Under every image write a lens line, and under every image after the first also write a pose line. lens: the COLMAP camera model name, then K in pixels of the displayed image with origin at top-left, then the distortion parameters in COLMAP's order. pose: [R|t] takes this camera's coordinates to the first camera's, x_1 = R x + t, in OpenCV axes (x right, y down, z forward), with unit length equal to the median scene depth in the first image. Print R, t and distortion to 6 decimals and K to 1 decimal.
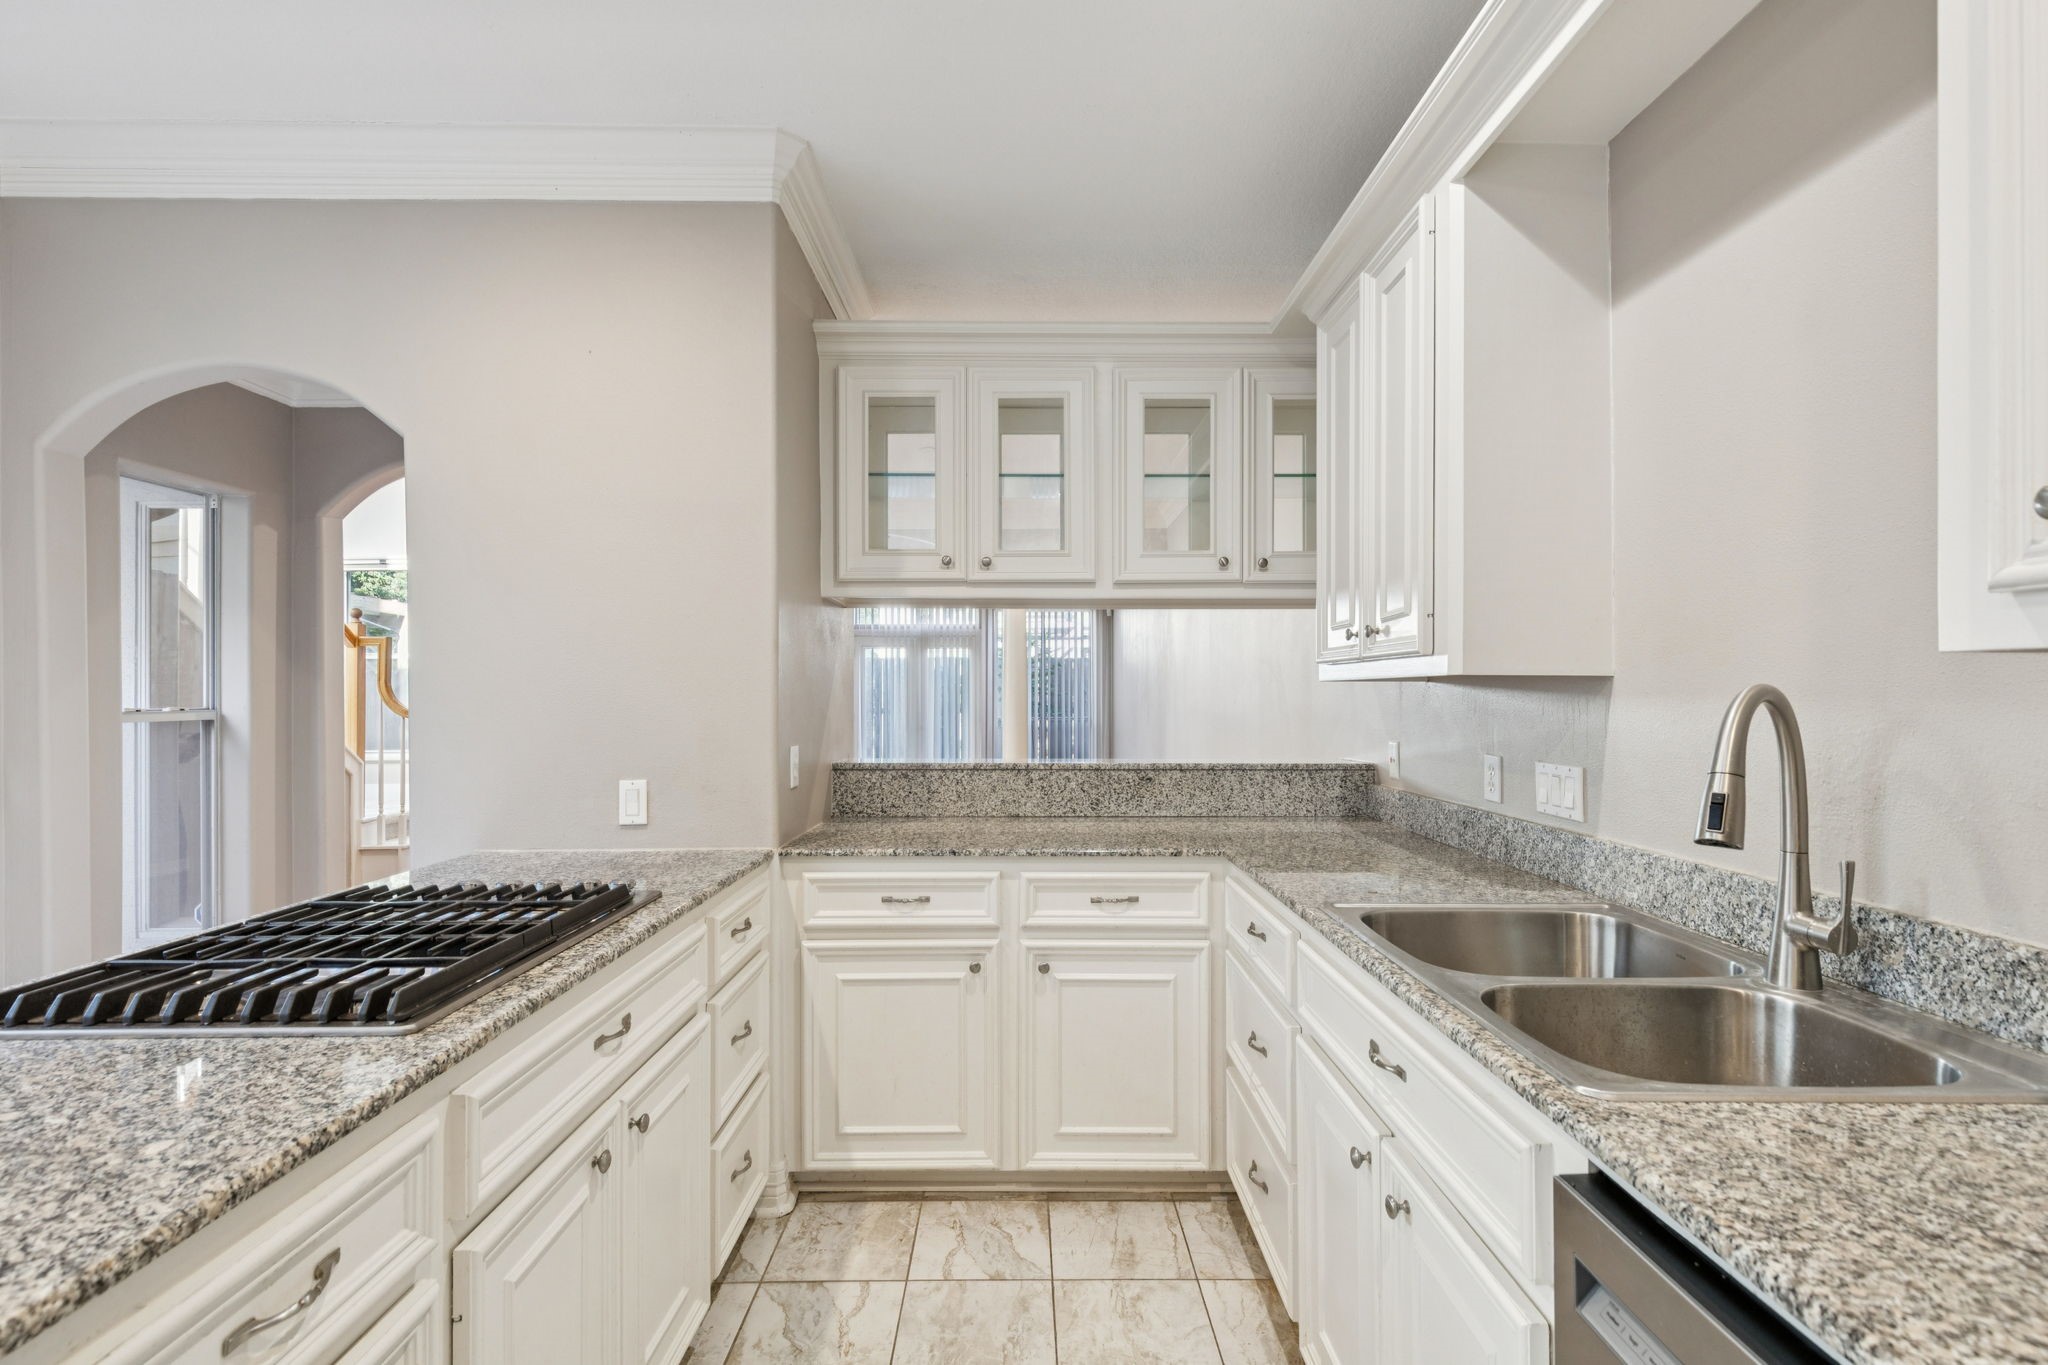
lens RADIAL K [[921.5, 0, 1028.4], [0, 921.5, 692.8], [0, 0, 1]] dist [0.017538, -0.004566]
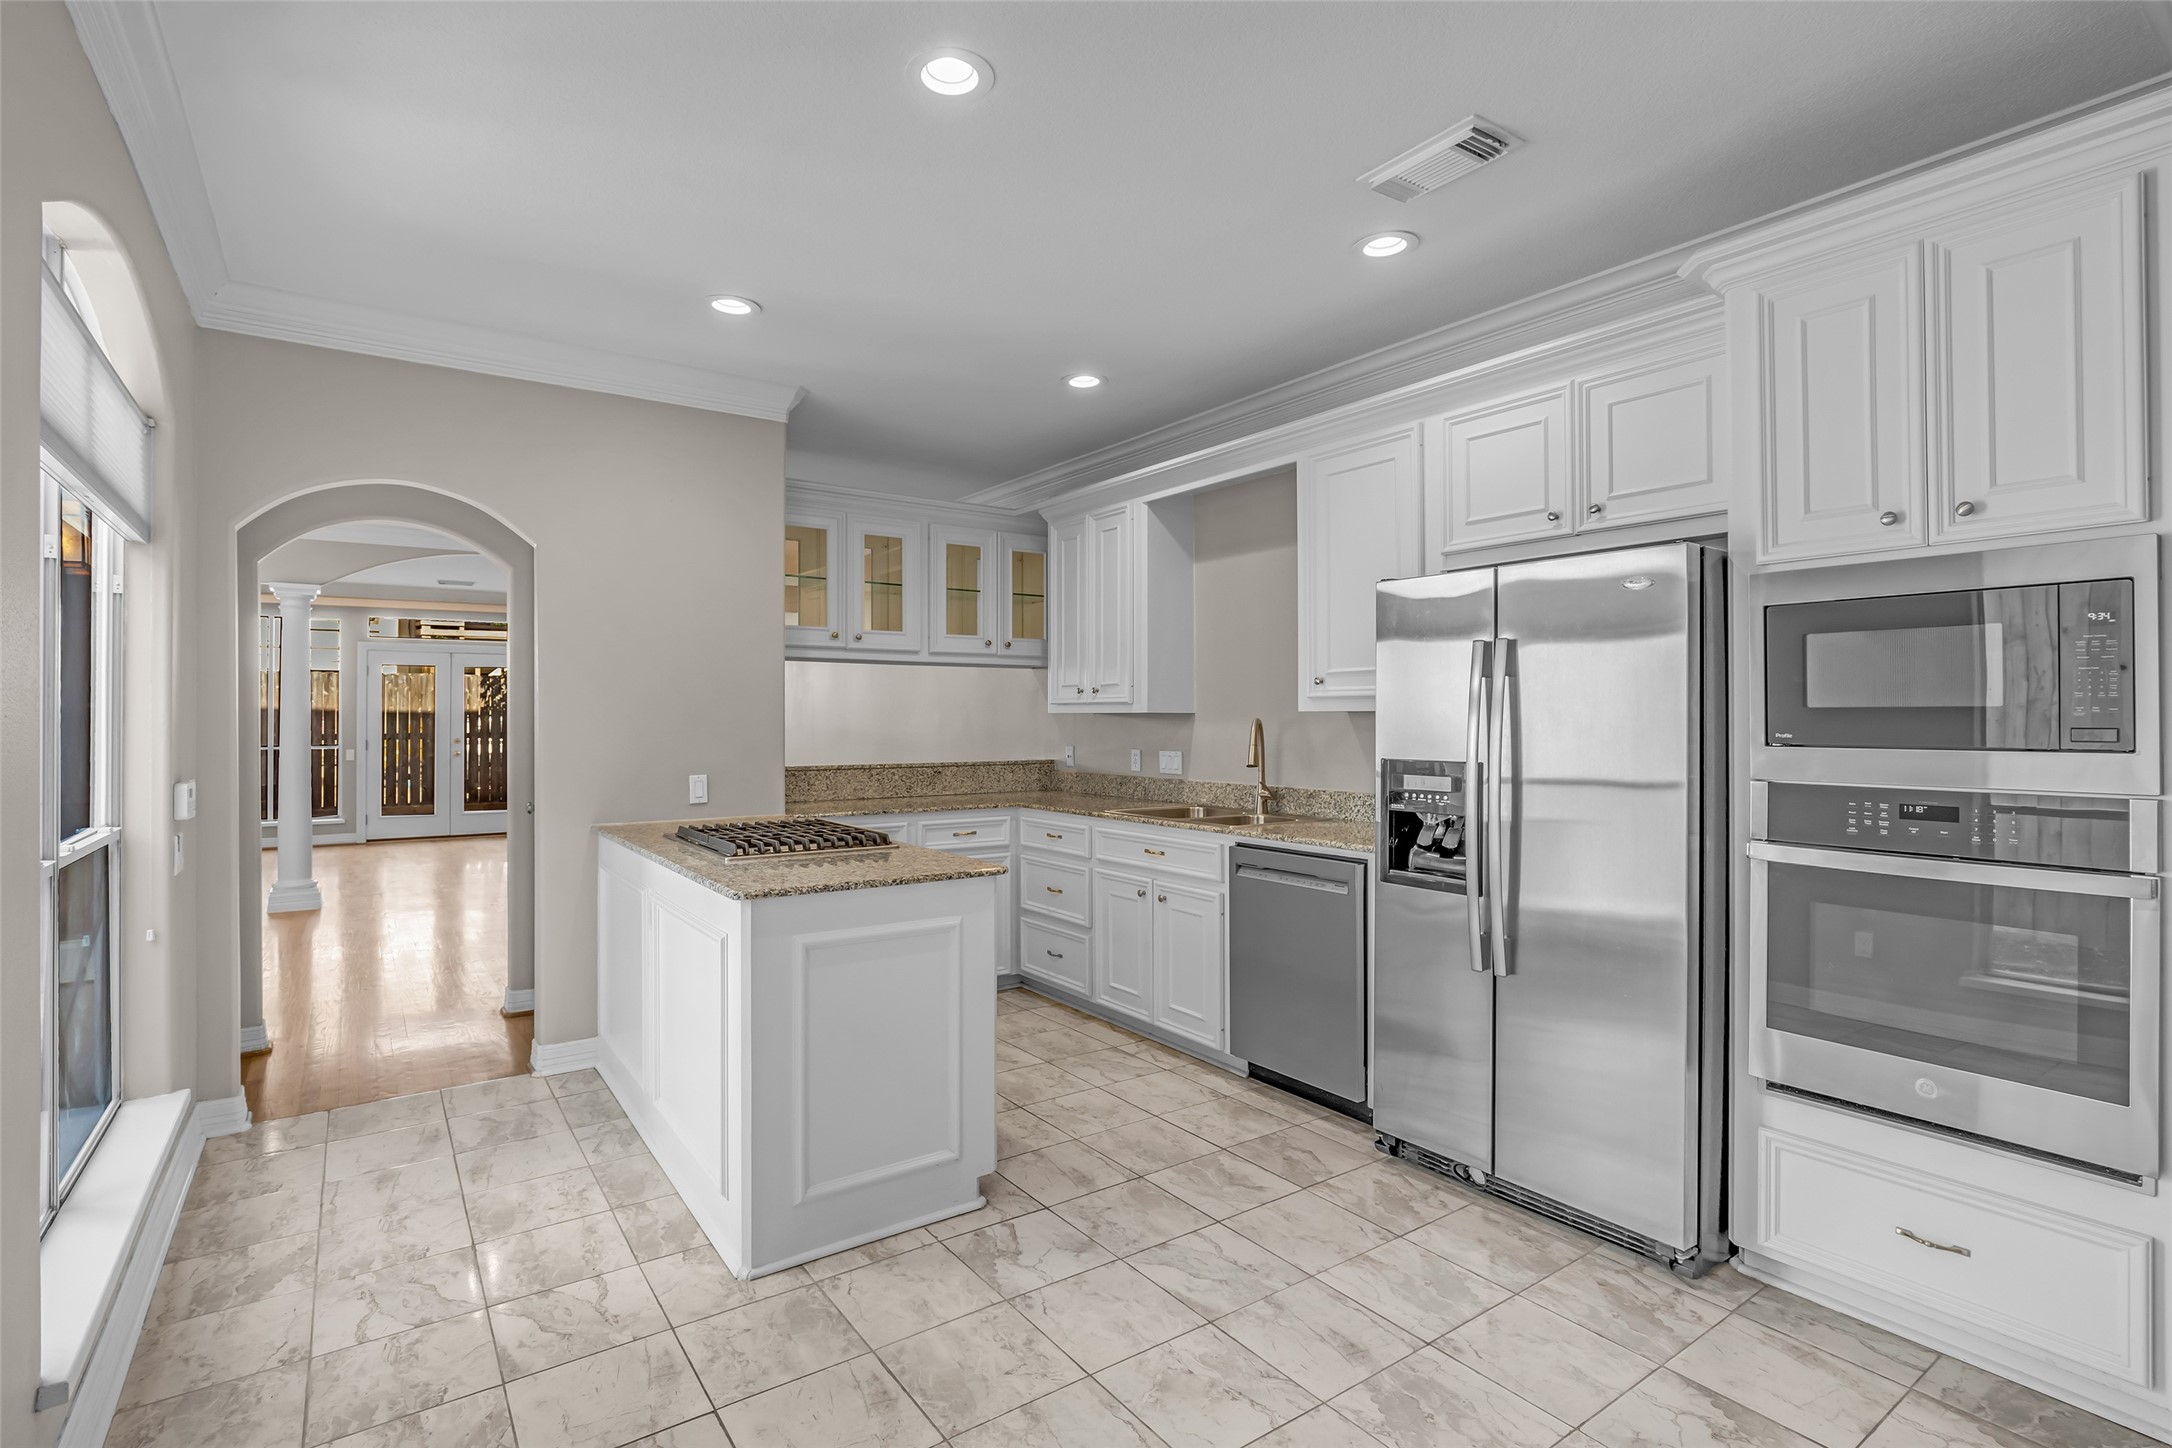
lens RADIAL K [[1043.7, 0, 1080.3], [0, 1043.7, 712.8], [0, 0, 1]] dist [0.000368, -0.000029]
pose [[0.816029, 0.003658, 0.578000, -0.910701], [-0.001904, 0.999992, -0.003641, -0.006381], [-0.578008, 0.001870, 0.816029, -0.810094]]
